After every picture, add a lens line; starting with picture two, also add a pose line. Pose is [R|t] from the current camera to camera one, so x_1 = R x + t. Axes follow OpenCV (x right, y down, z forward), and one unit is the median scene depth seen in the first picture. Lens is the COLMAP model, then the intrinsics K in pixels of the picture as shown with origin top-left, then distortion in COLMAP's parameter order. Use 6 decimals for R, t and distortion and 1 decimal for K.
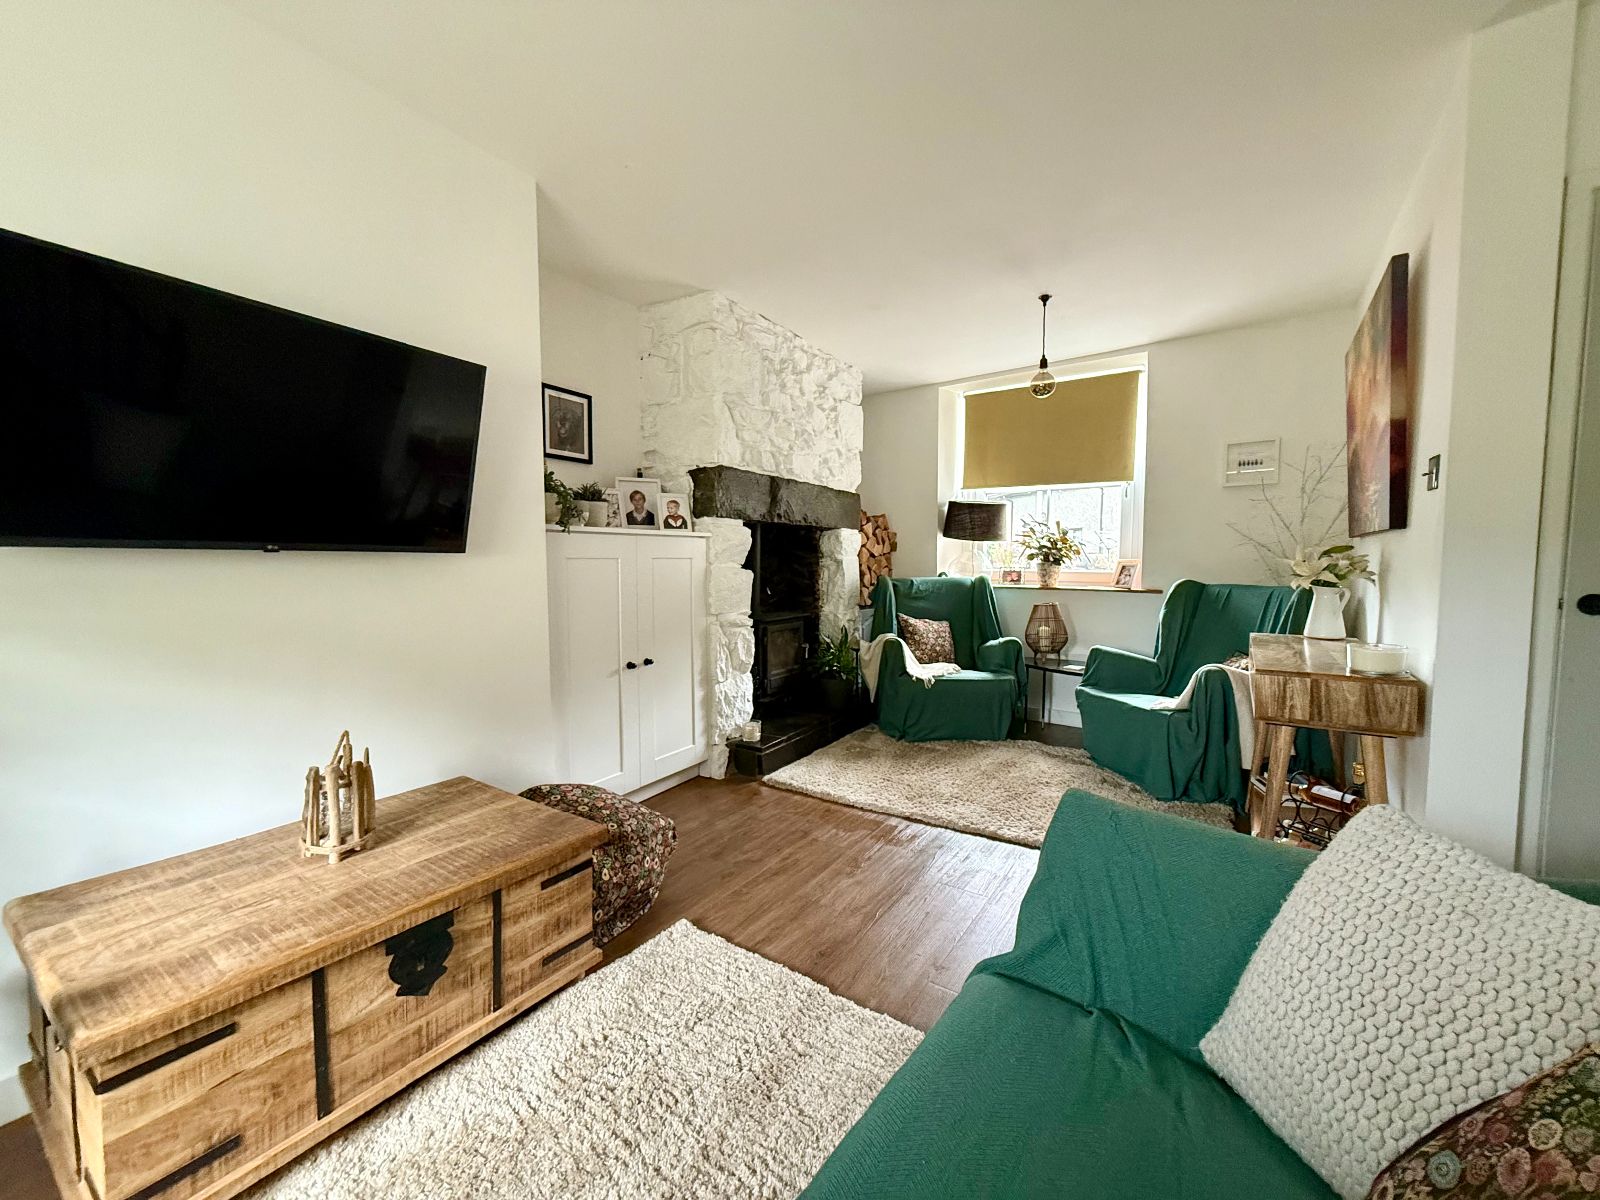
lens RADIAL K [[637.3, 0, 799.7], [0, 637.3, 598.4], [0, 0, 1]] dist [-0.003011, -0.000002]
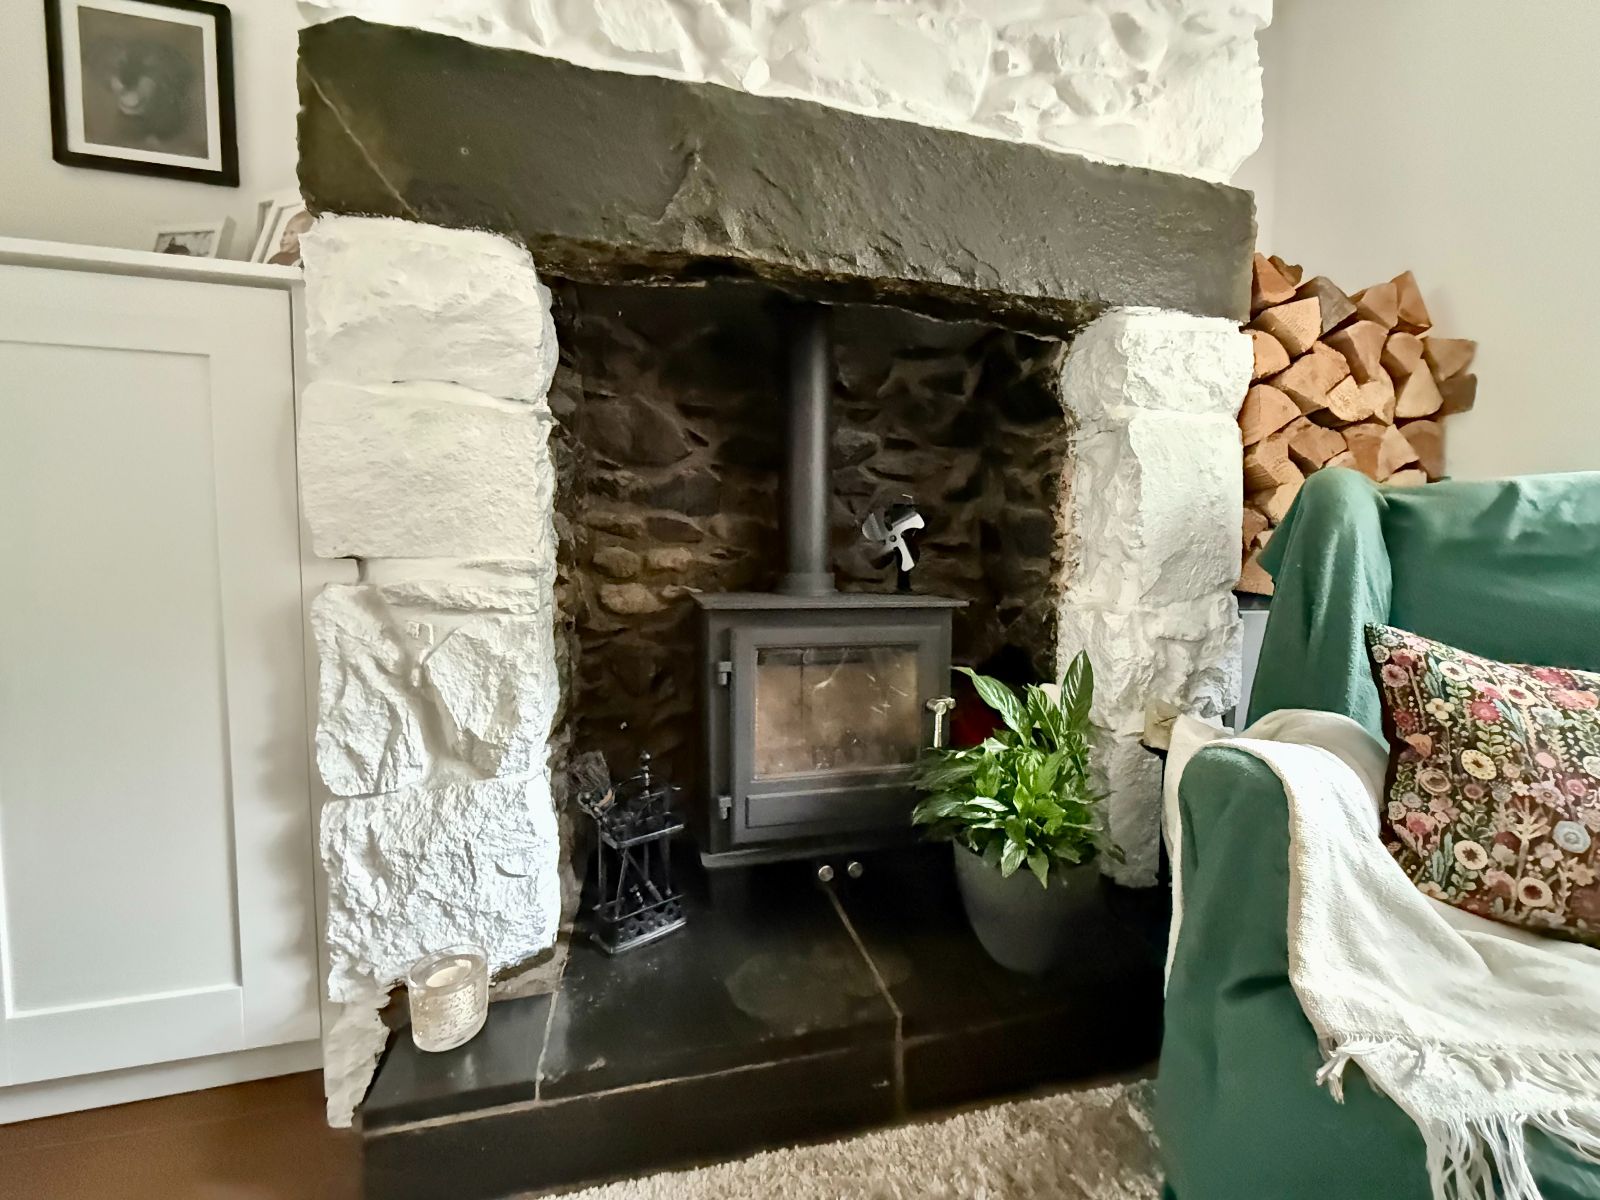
lens RADIAL K [[637.3, 0, 799.7], [0, 637.3, 598.4], [0, 0, 1]] dist [-0.003011, -0.000002]
pose [[0.713454, 0.048093, -0.699050, 0.160513], [-0.050404, 0.998580, 0.017258, 0.019532], [0.698887, 0.022922, 0.714865, 0.691075]]
